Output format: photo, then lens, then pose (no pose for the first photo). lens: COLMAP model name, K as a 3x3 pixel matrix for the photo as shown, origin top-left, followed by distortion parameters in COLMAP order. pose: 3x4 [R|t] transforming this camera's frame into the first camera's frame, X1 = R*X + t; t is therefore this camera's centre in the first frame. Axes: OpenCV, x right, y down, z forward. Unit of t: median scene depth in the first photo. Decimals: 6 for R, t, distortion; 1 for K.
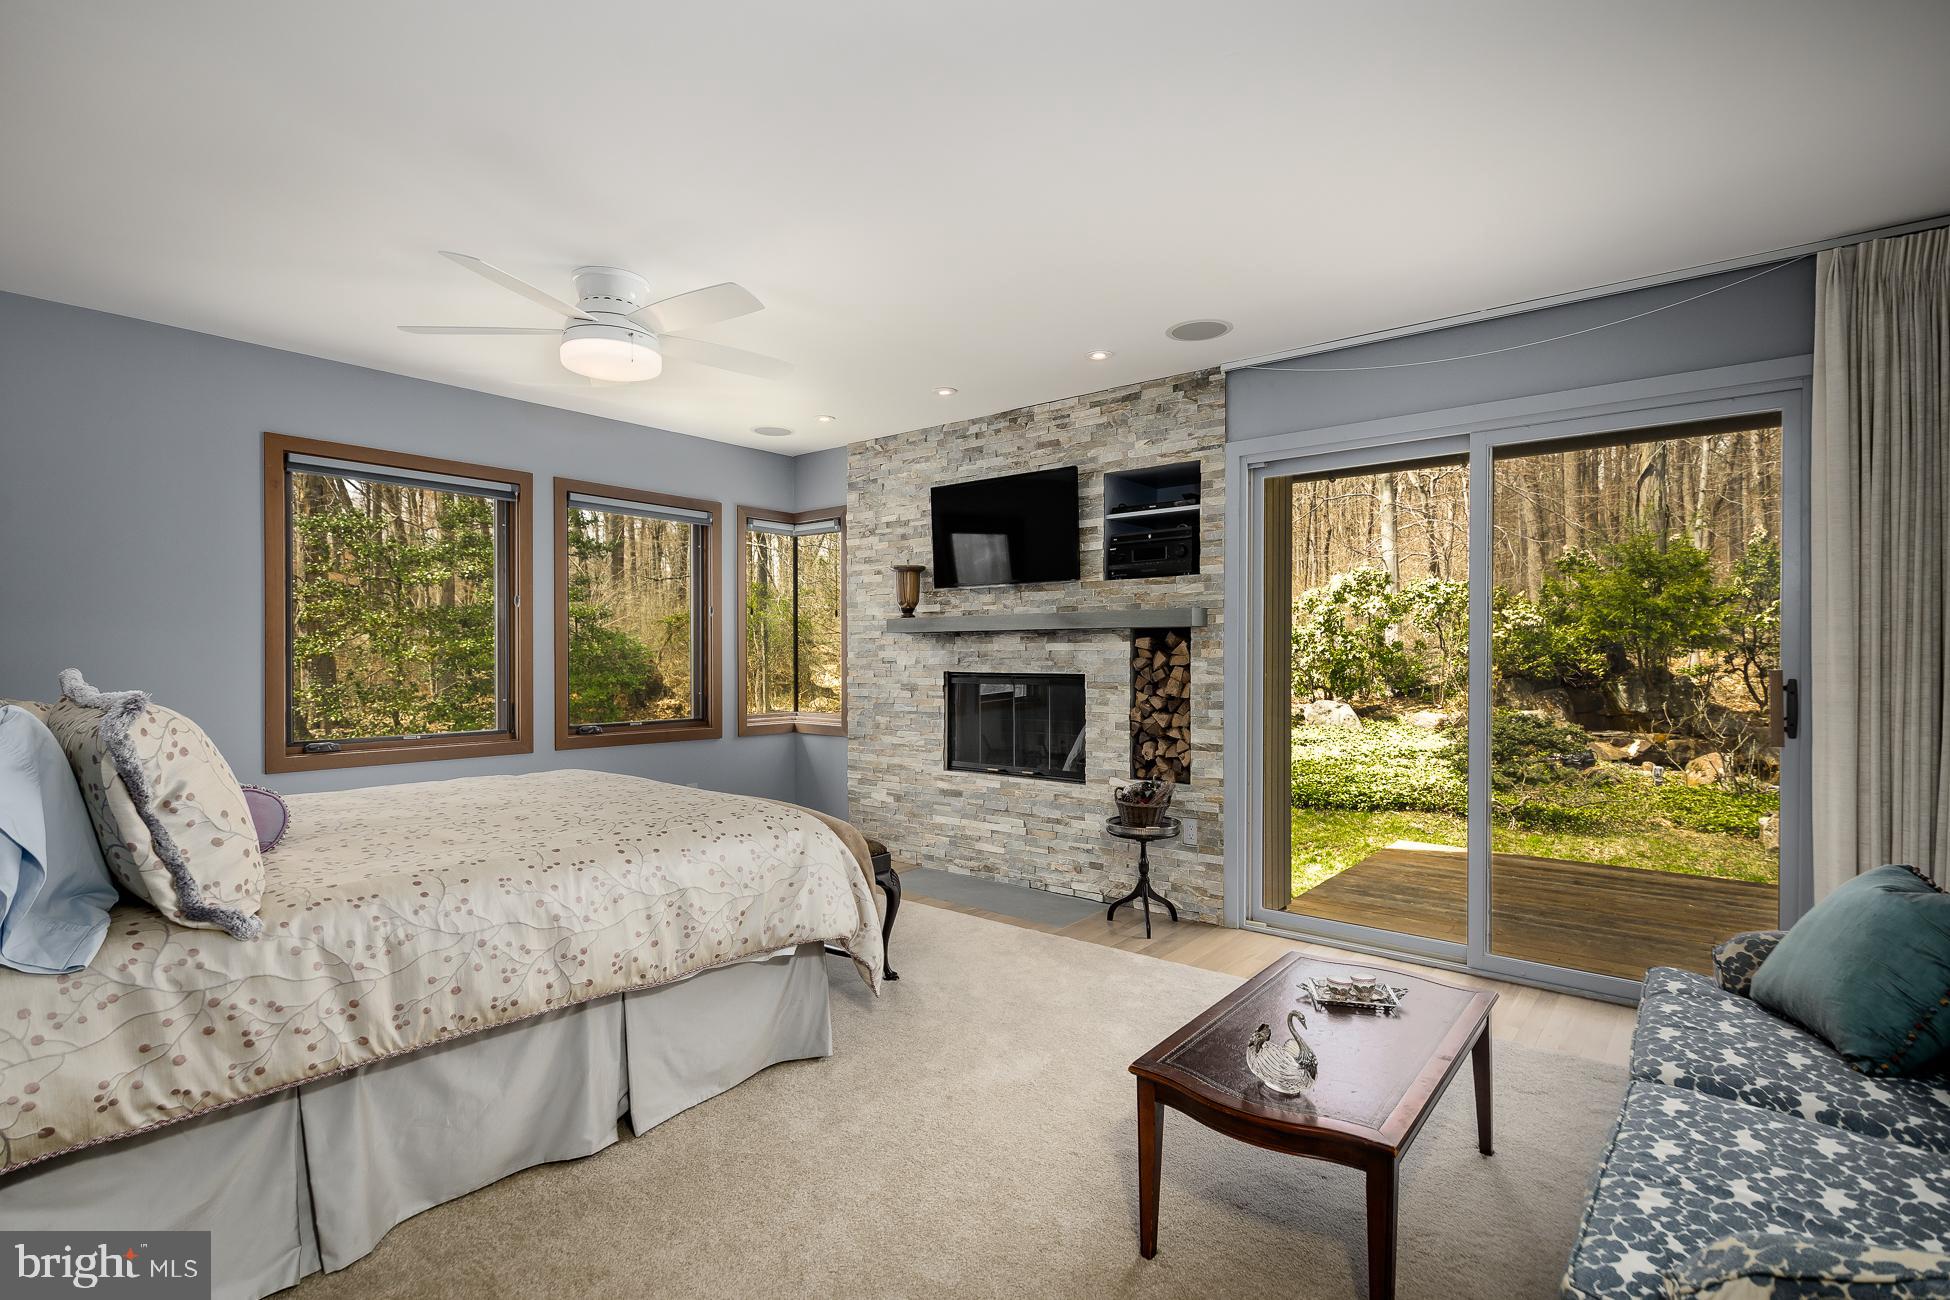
lens RADIAL K [[941.9, 0, 971.2], [0, 941.9, 659.1], [0, 0, 1]] dist [0.011739, 0.000120]
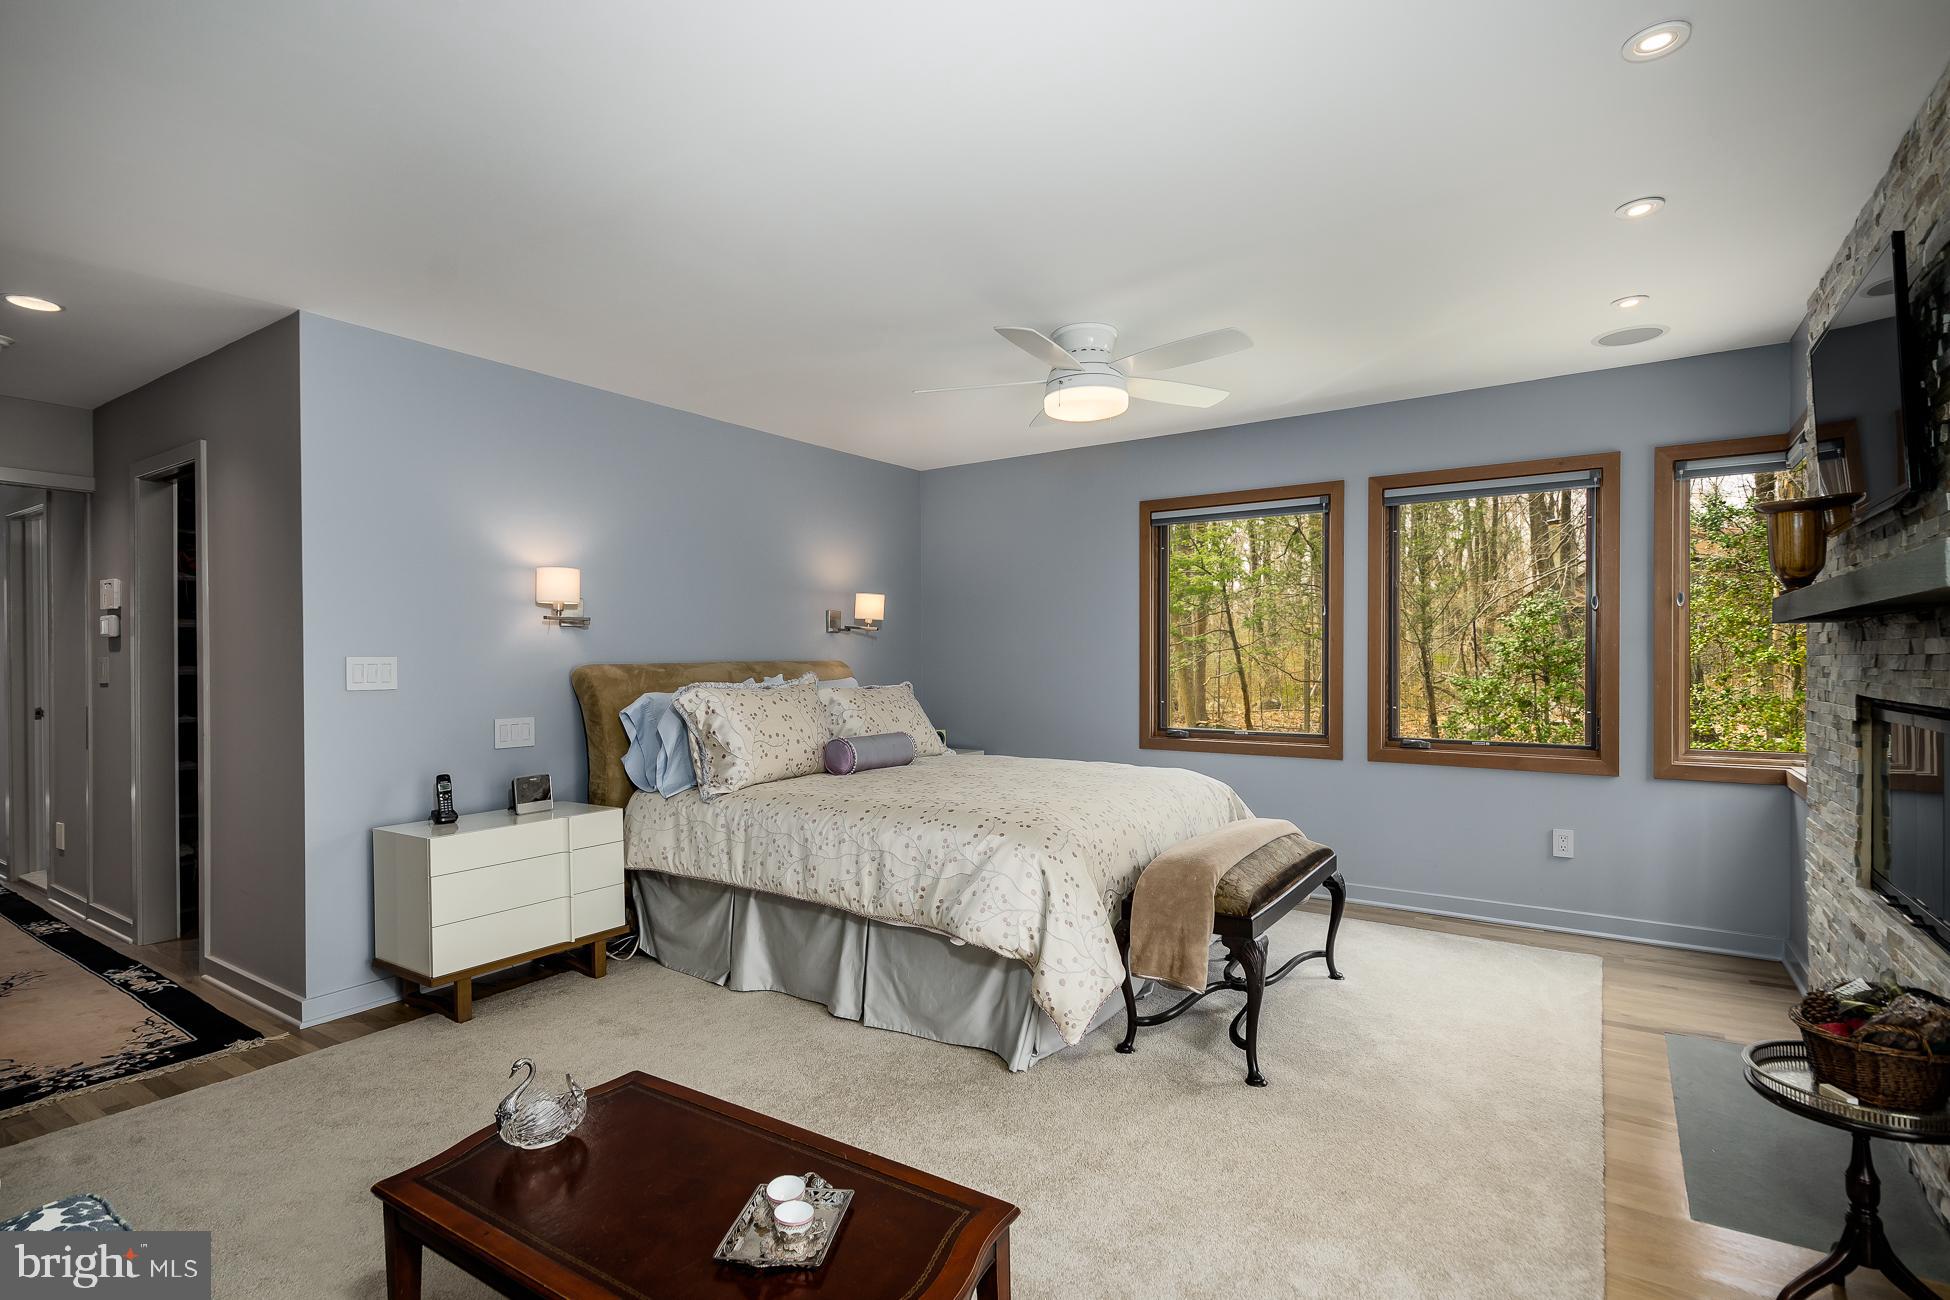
lens RADIAL K [[941.9, 0, 971.1], [0, 941.9, 655.3], [0, 0, 1]] dist [0.011739, 0.000120]
pose [[0.086186, -0.008515, -0.996243, 0.920461], [-0.000146, 0.999963, -0.008560, -0.004717], [0.996279, 0.000883, 0.086182, 0.972237]]
